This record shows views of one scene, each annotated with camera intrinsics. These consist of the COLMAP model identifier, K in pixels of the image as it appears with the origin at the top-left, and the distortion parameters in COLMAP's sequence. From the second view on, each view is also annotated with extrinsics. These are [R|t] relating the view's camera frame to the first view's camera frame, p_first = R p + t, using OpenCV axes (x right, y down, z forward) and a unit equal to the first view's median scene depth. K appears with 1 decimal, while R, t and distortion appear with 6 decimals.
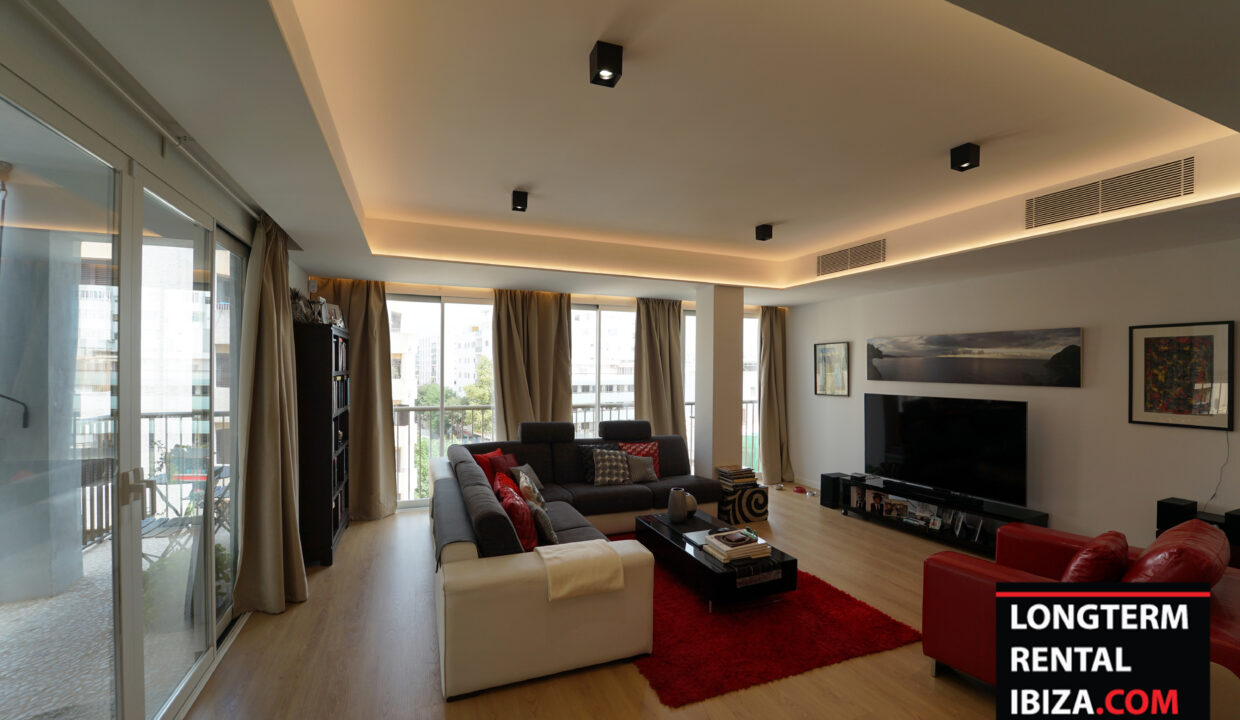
lens RADIAL K [[511.1, 0, 620.8], [0, 511.1, 370.5], [0, 0, 1]] dist [-0.019292, -0.000273]
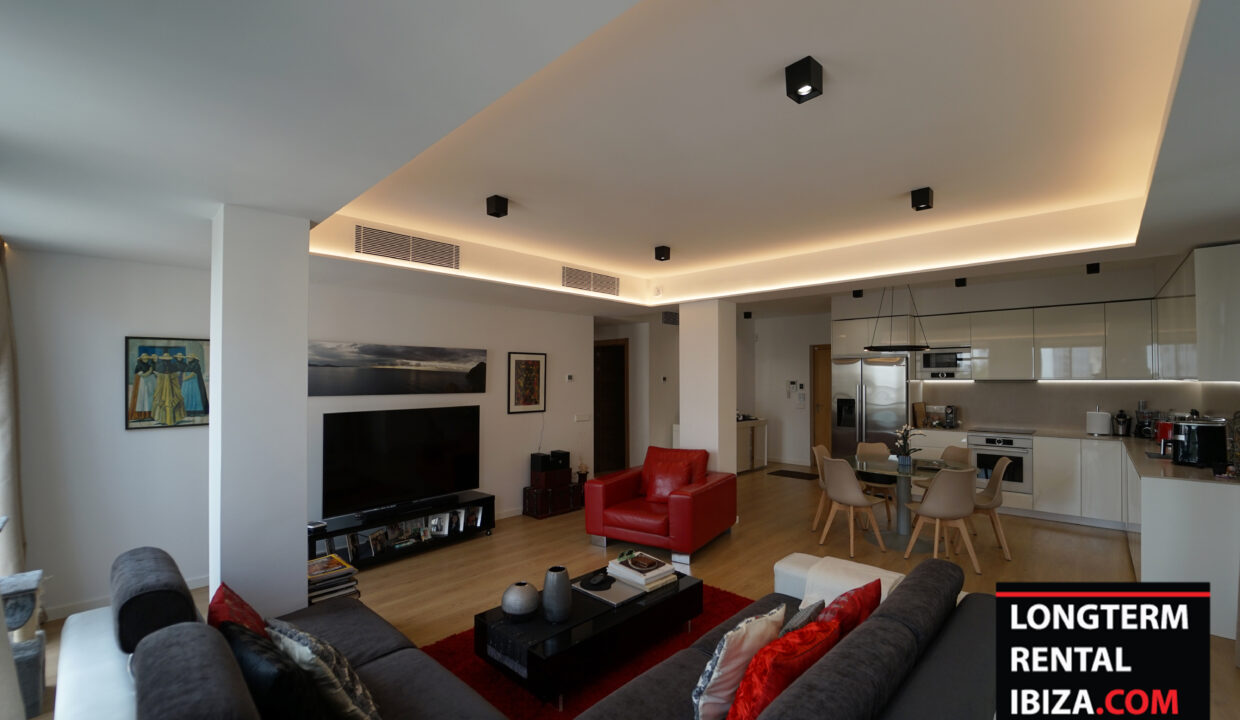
lens RADIAL K [[511.1, 0, 627.0], [0, 511.1, 371.4], [0, 0, 1]] dist [-0.019292, -0.000273]
pose [[-0.426016, 0.006707, 0.904691, -0.448420], [0.005956, 0.999972, -0.004609, -0.013565], [-0.904696, 0.003425, -0.426044, 1.032559]]
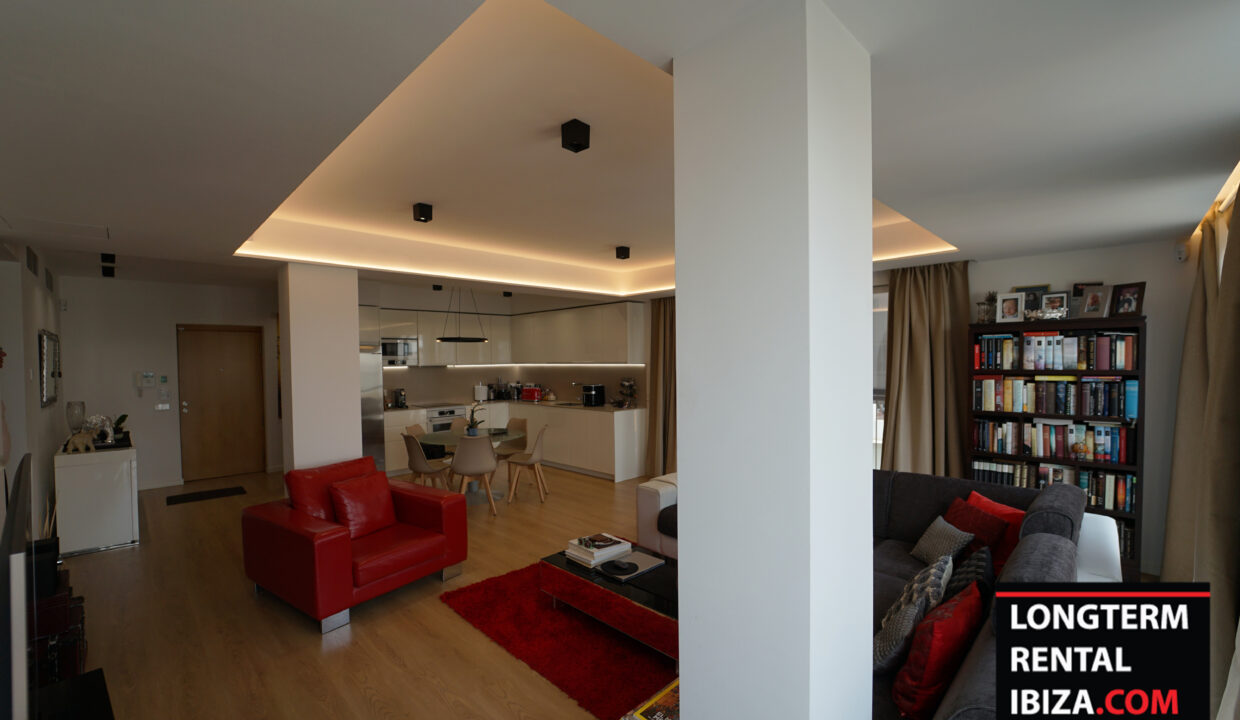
lens RADIAL K [[511.1, 0, 618.0], [0, 511.1, 367.6], [0, 0, 1]] dist [-0.019292, -0.000273]
pose [[-0.920003, 0.012586, -0.391709, 0.422058], [0.003842, 0.999726, 0.023099, -0.022810], [0.391893, 0.019746, -0.919799, 1.397106]]
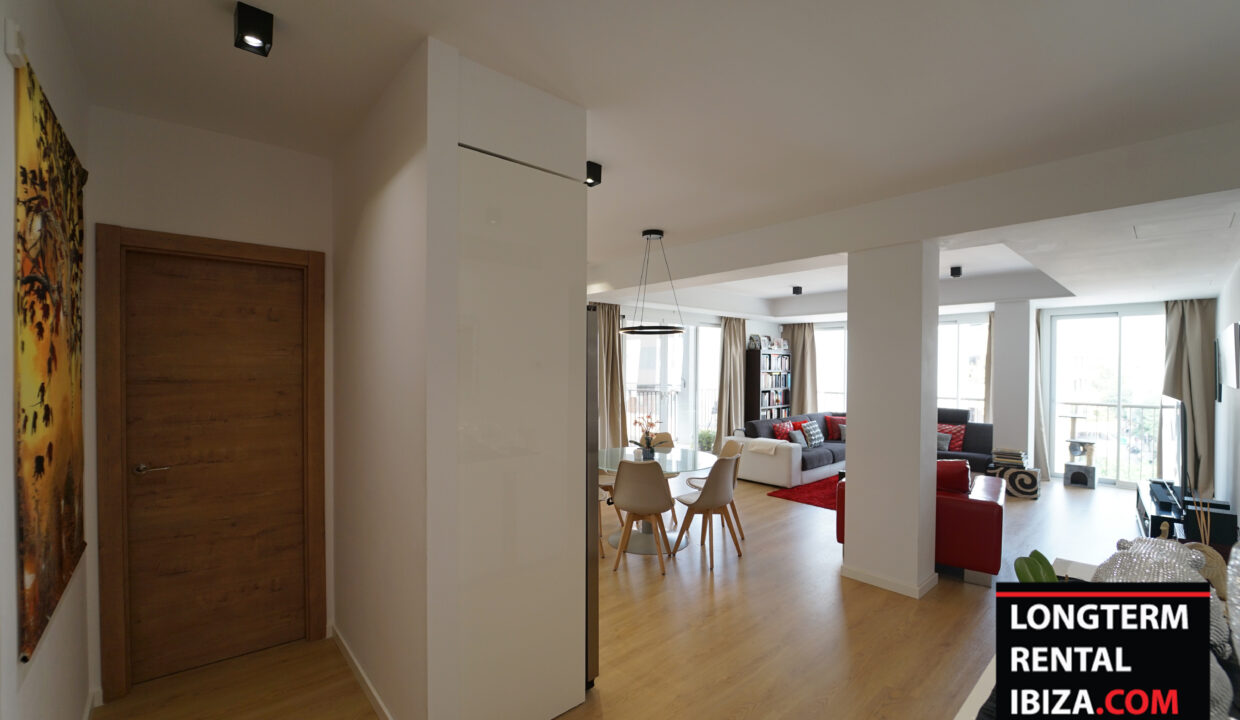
lens RADIAL K [[511.1, 0, 622.1], [0, 511.1, 371.8], [0, 0, 1]] dist [-0.019292, -0.000273]
pose [[0.346233, 0.002177, -0.938146, 1.149589], [-0.011608, 0.999931, -0.001964, 0.017757], [0.938077, 0.011570, 0.346235, -0.313962]]
